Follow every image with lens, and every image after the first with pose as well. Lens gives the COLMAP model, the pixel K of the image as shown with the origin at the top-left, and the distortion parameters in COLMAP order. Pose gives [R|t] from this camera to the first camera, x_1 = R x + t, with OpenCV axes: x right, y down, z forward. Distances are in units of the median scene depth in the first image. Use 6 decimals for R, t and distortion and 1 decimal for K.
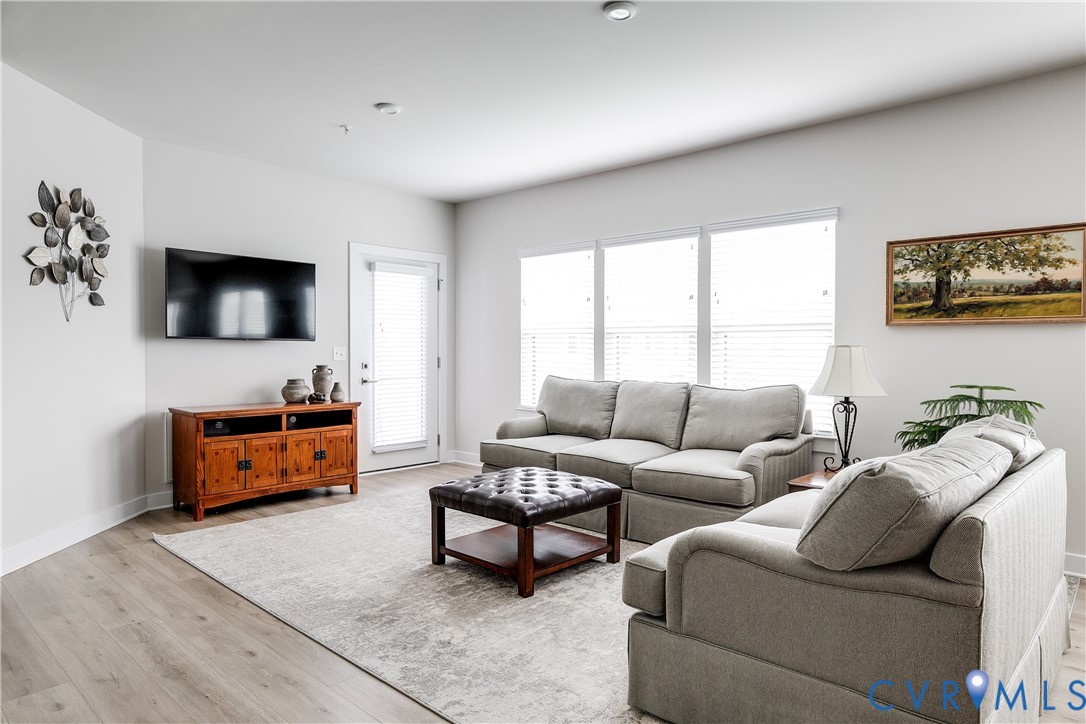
lens RADIAL K [[660.1, 0, 550.1], [0, 660.1, 368.1], [0, 0, 1]] dist [-0.001110, -0.002142]
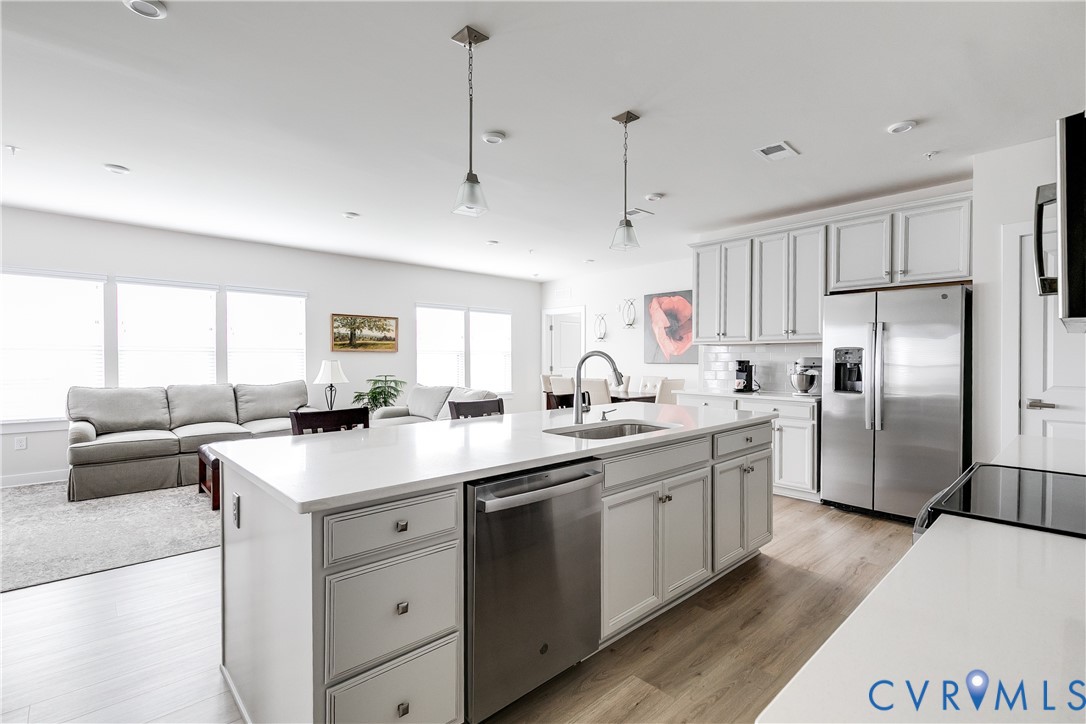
lens RADIAL K [[496.4, 0, 558.7], [0, 496.4, 366.5], [0, 0, 1]] dist [0.003421, 0.000387]
pose [[0.066042, -0.021428, 0.997587, -1.165257], [0.026231, 0.999461, 0.019731, -0.027287], [-0.997472, 0.024865, 0.066569, 0.135874]]
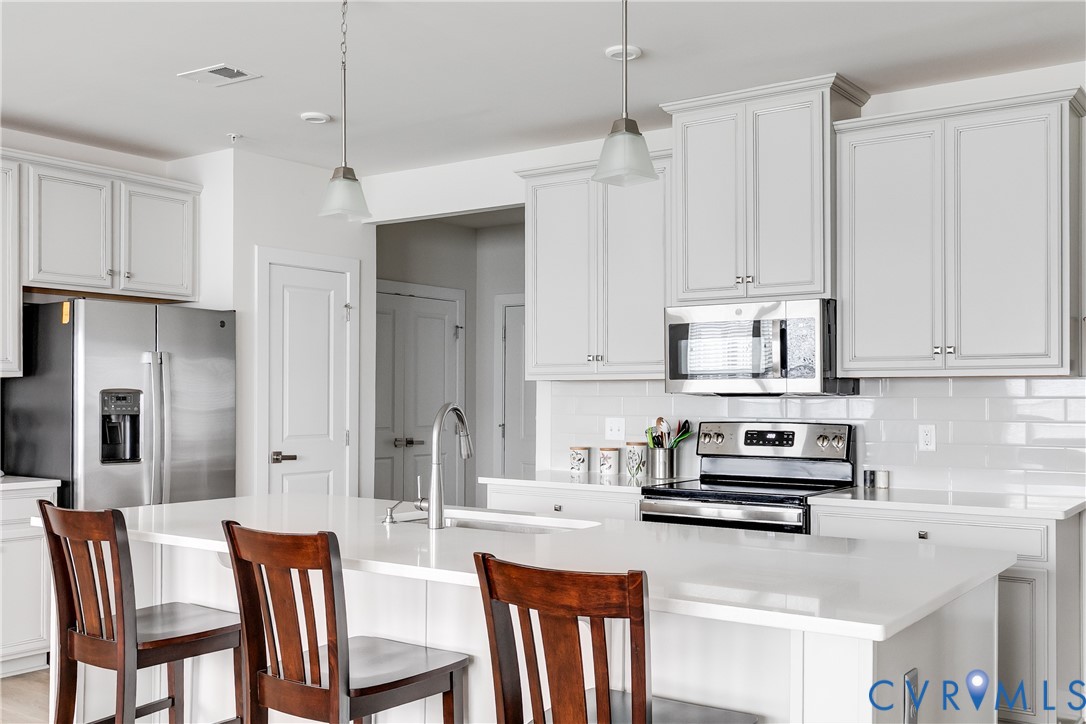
lens RADIAL K [[1077.2, 0, 532.7], [0, 1077.2, 379.5], [0, 0, 1]] dist [-0.015617, 0.000000]
pose [[-0.992518, -0.009006, -0.121767, -0.440538], [-0.010395, 0.999888, 0.010781, -0.063312], [0.121656, 0.011966, -0.992500, 1.033891]]
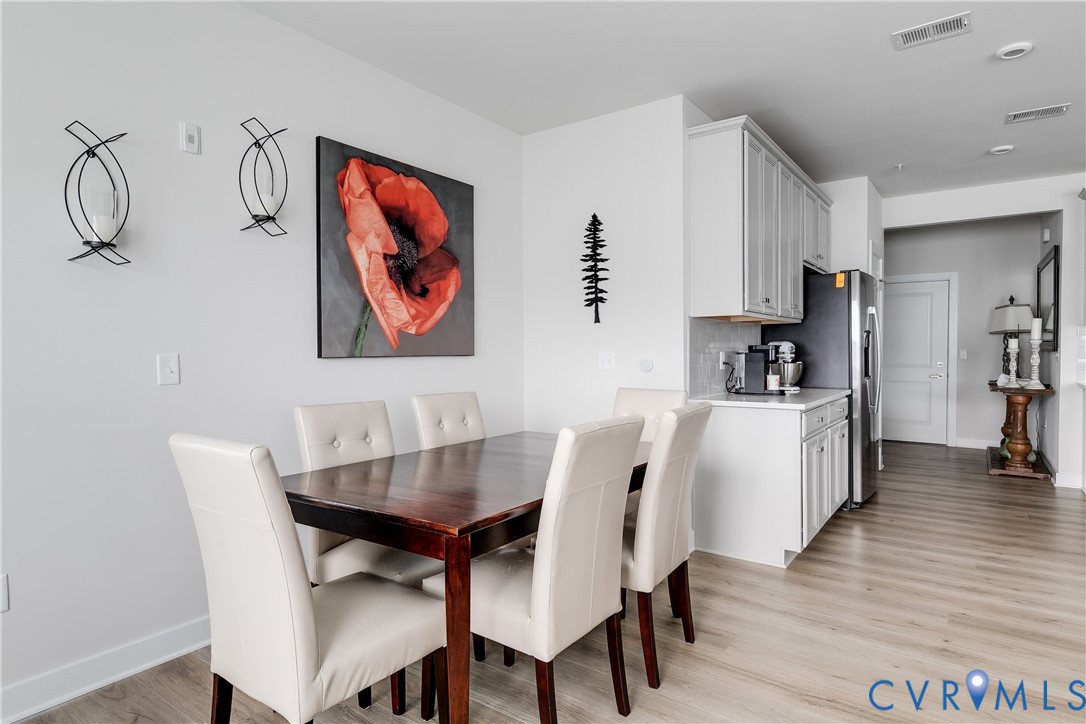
lens RADIAL K [[600.7, 0, 538.9], [0, 600.7, 351.0], [0, 0, 1]] dist [0.000819, 0.000459]
pose [[-0.993109, 0.001239, -0.117190, 0.694204], [-0.002091, 0.999598, 0.028286, -0.022178], [0.117178, 0.028336, -0.992707, 0.699279]]
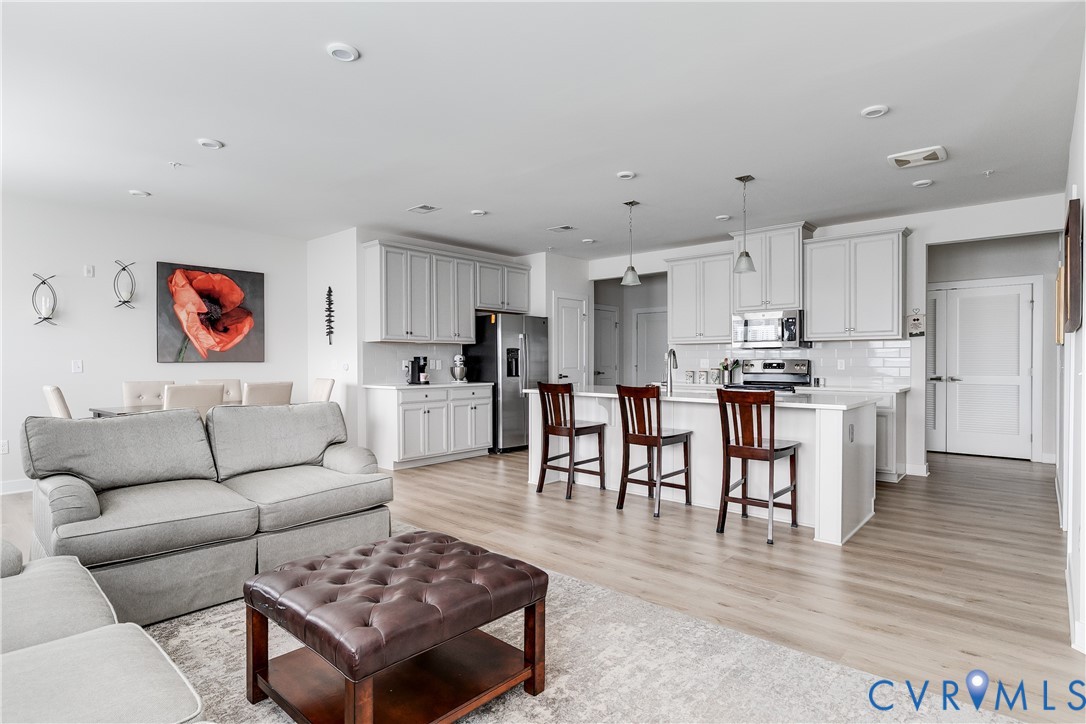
lens RADIAL K [[556.0, 0, 542.9], [0, 556.0, 361.3], [0, 0, 1]] dist [-0.012090, -0.001639]
pose [[-0.999907, -0.002204, -0.013446, -0.159155], [-0.002613, 0.999532, 0.030463, -0.043707], [0.013372, 0.030495, -0.999445, 1.450384]]
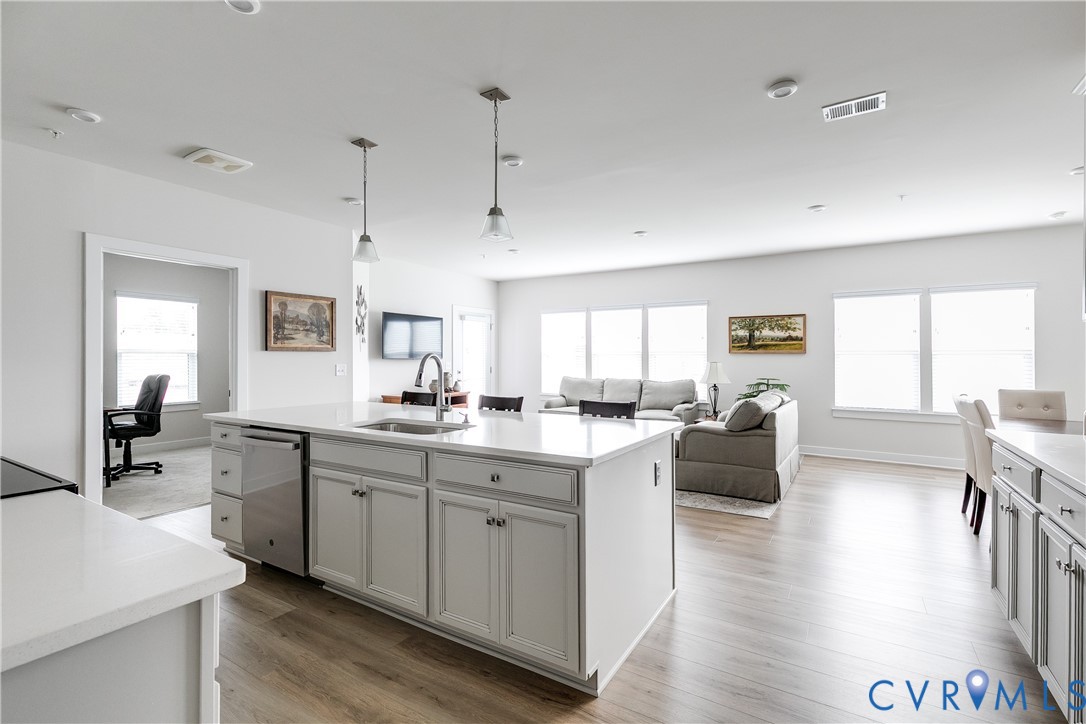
lens RADIAL K [[496.4, 0, 555.3], [0, 496.4, 360.7], [0, 0, 1]] dist [0.003421, 0.000387]
pose [[0.980144, -0.003101, 0.198261, -0.452816], [0.007534, 0.999738, -0.021606, -0.005579], [-0.198142, 0.022670, 0.979911, -0.611354]]
